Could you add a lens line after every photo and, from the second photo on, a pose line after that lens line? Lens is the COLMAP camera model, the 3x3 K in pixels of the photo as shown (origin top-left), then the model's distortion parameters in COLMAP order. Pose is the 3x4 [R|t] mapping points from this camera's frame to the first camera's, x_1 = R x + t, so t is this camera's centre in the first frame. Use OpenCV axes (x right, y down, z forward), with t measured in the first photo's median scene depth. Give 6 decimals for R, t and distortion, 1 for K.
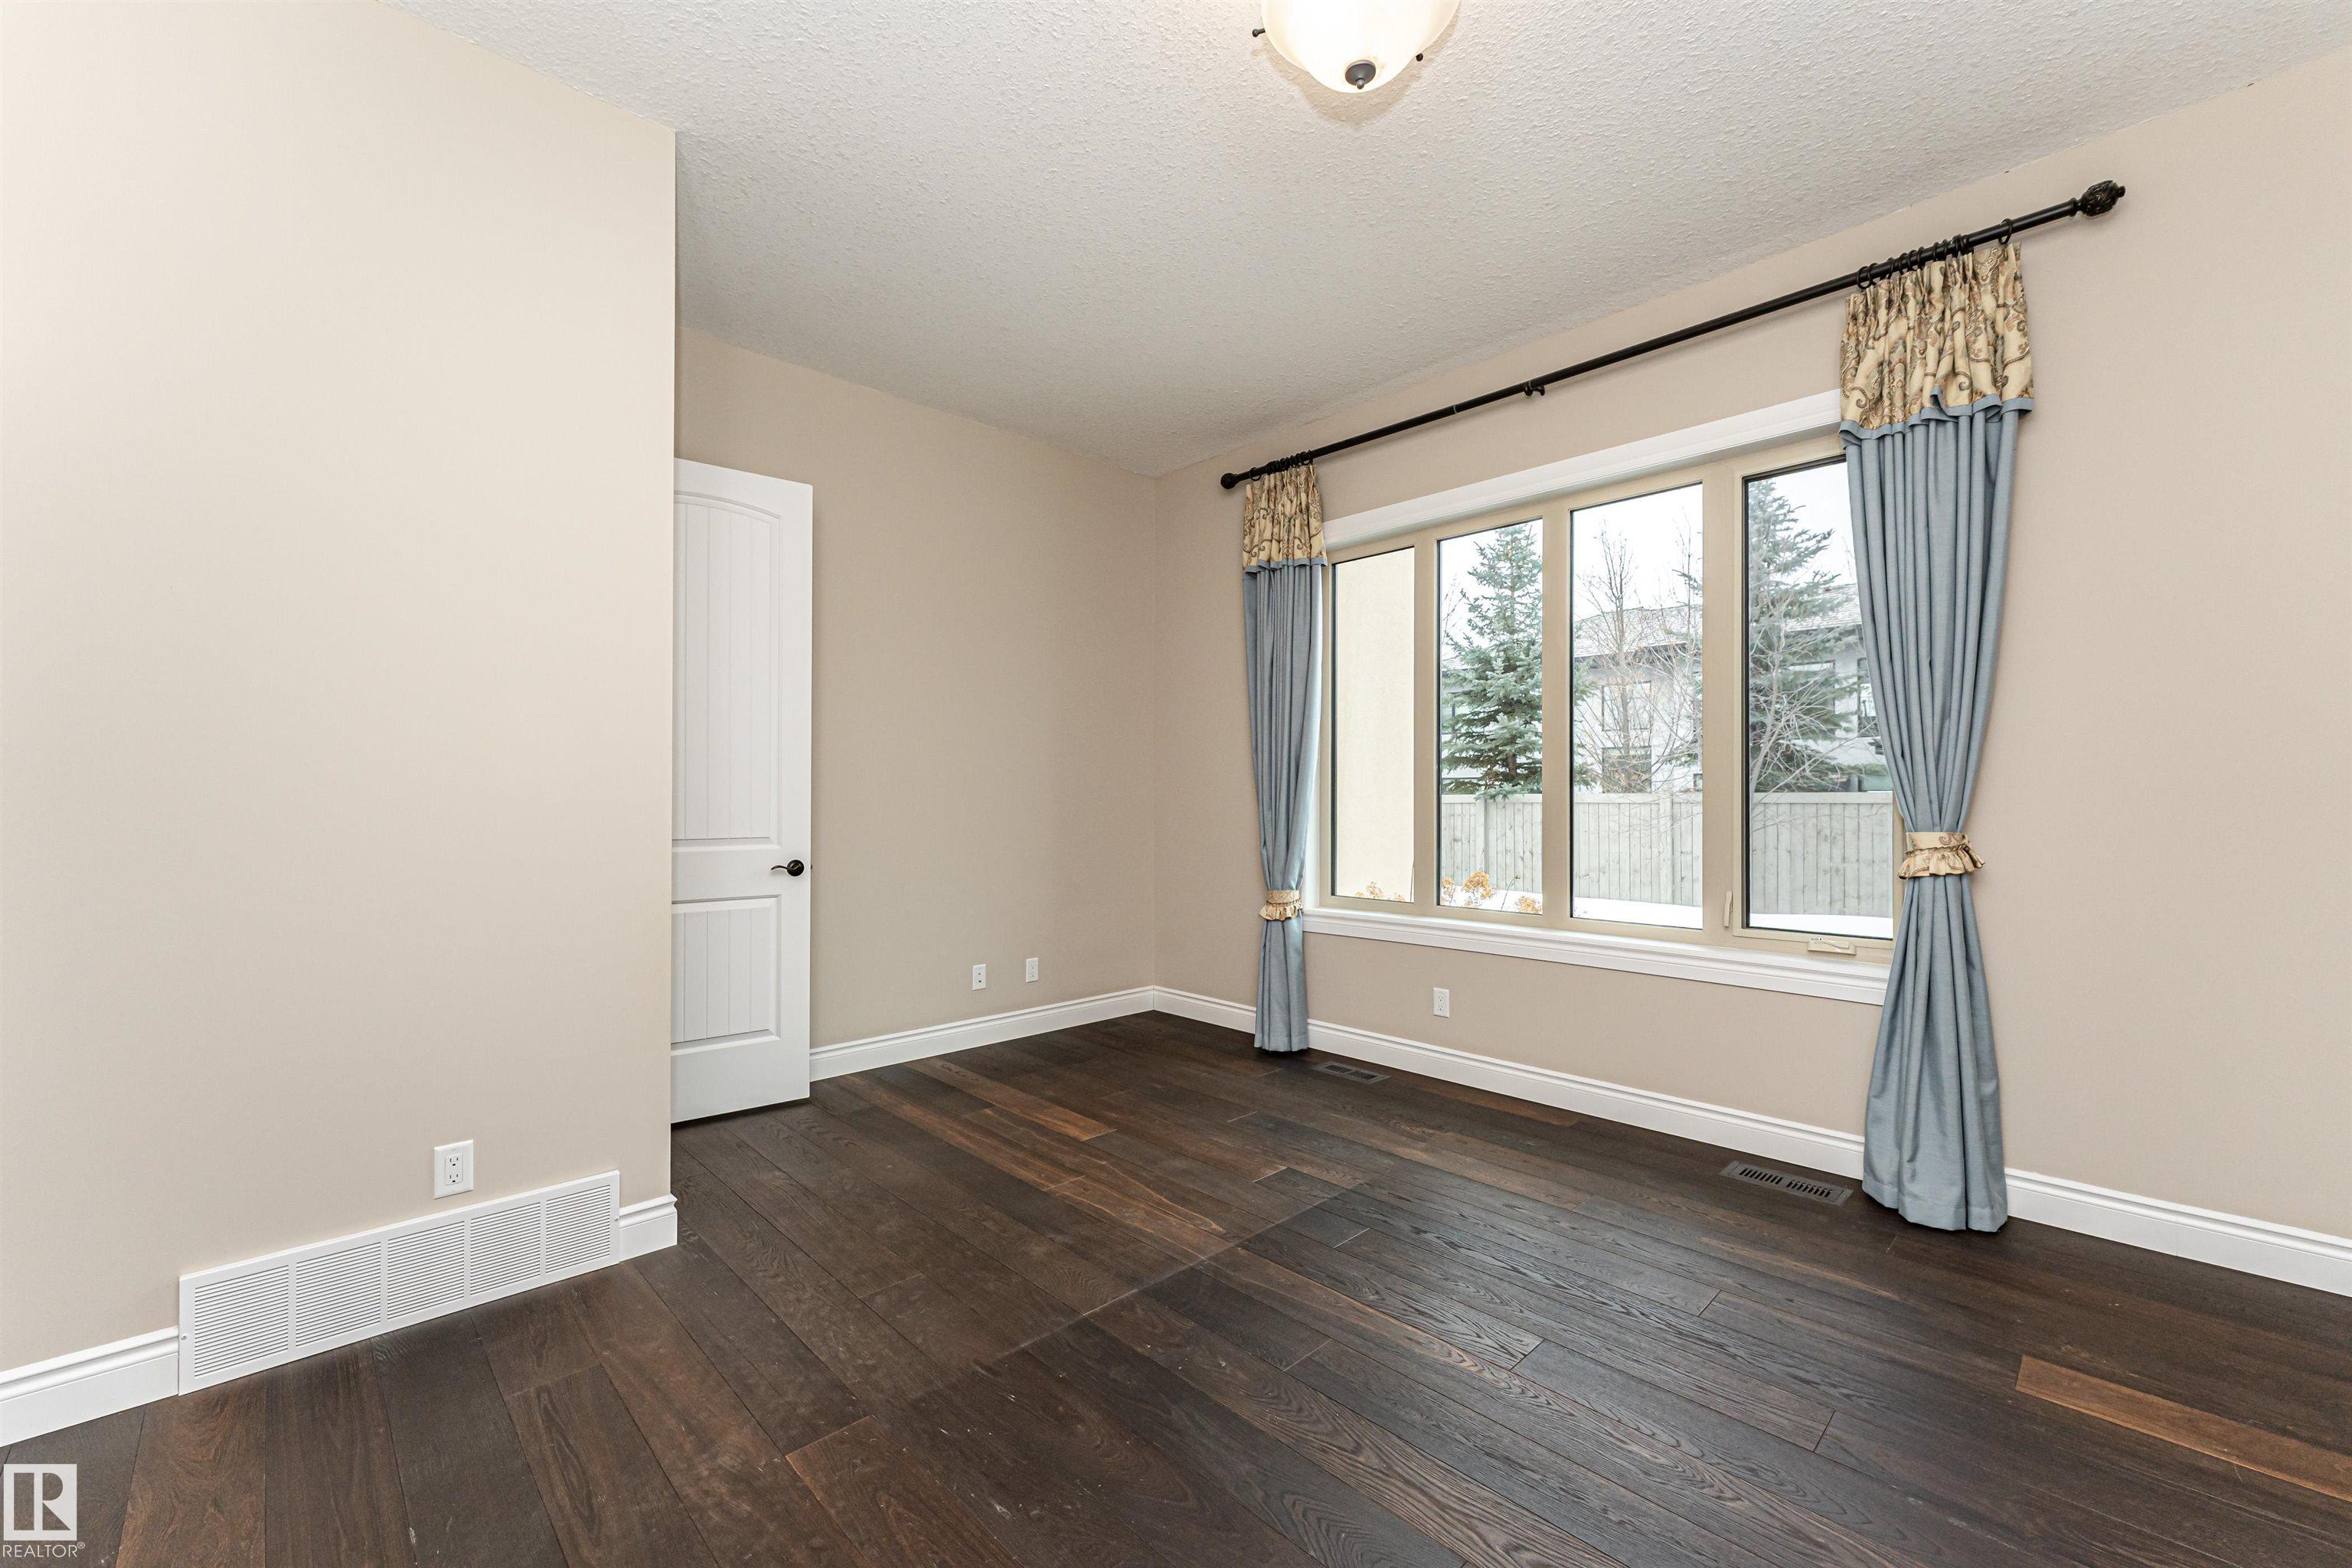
lens RADIAL K [[953.5, 0, 1174.5], [0, 953.5, 790.6], [0, 0, 1]] dist [0.002396, -0.000144]
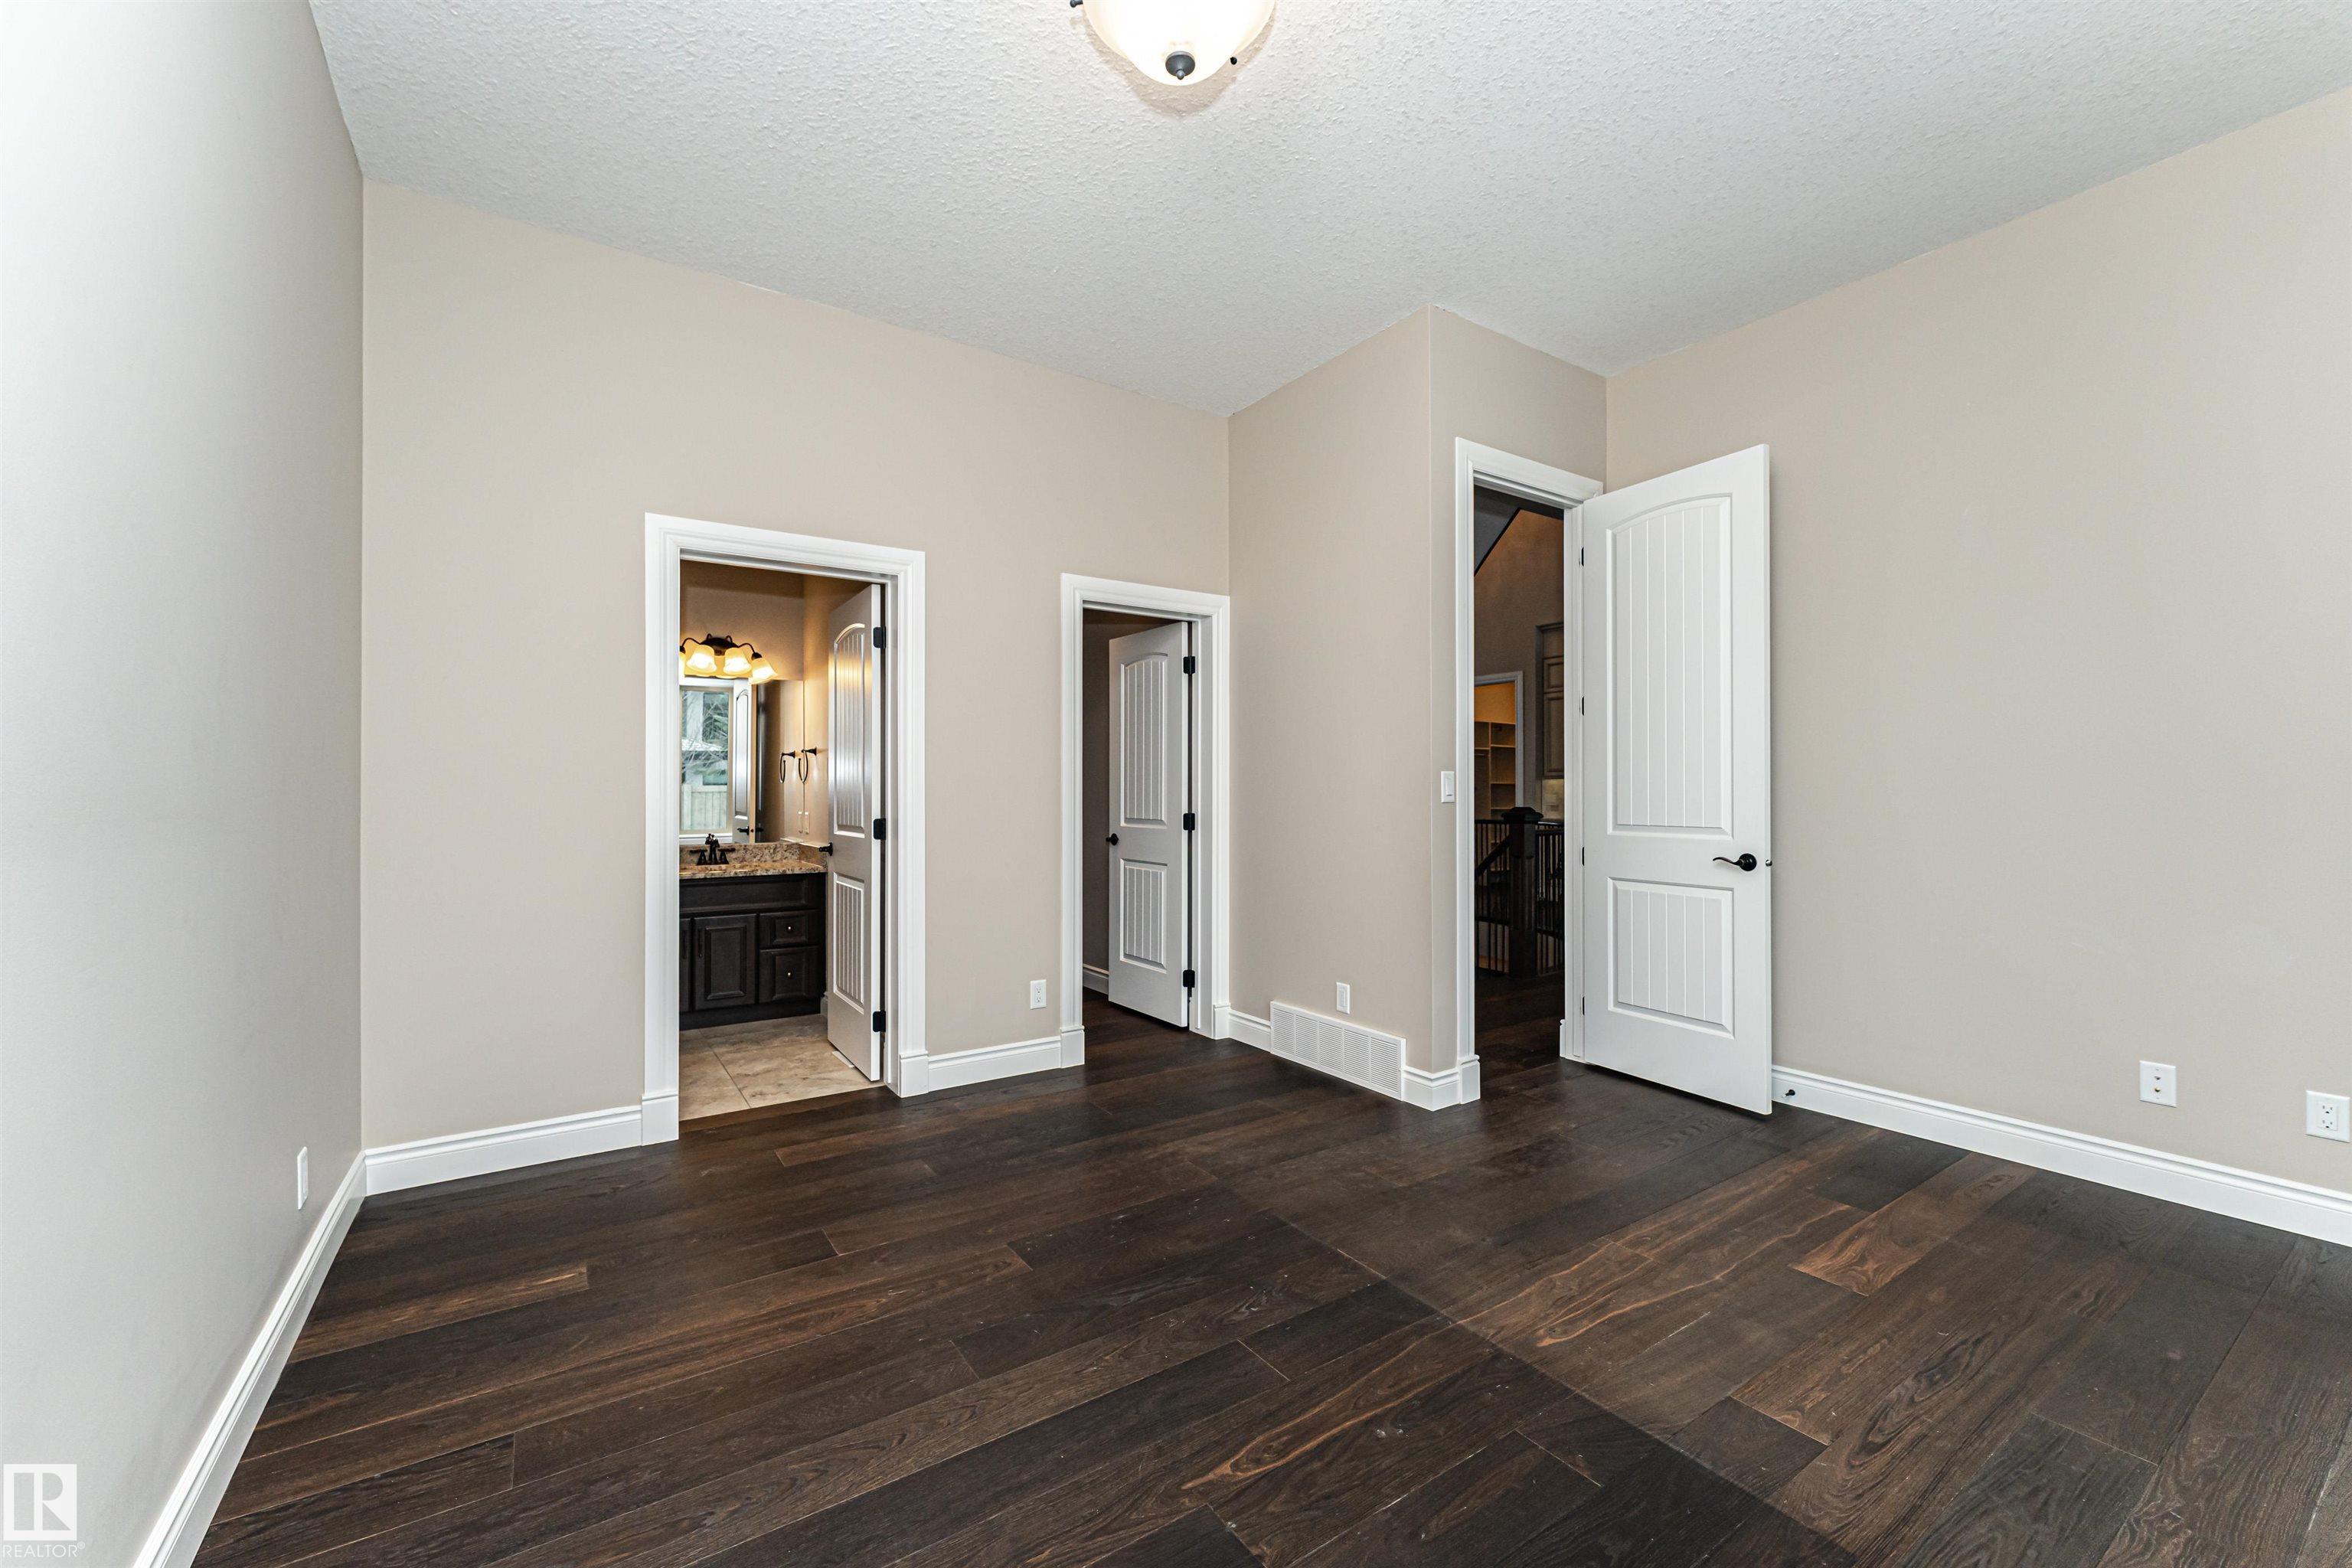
lens RADIAL K [[953.5, 0, 1178.7], [0, 953.5, 793.3], [0, 0, 1]] dist [0.002396, -0.000144]
pose [[-0.196902, -0.006403, -0.980402, 0.725521], [0.008403, 0.999931, -0.008218, 0.018972], [0.980387, -0.009856, -0.196835, 0.734286]]
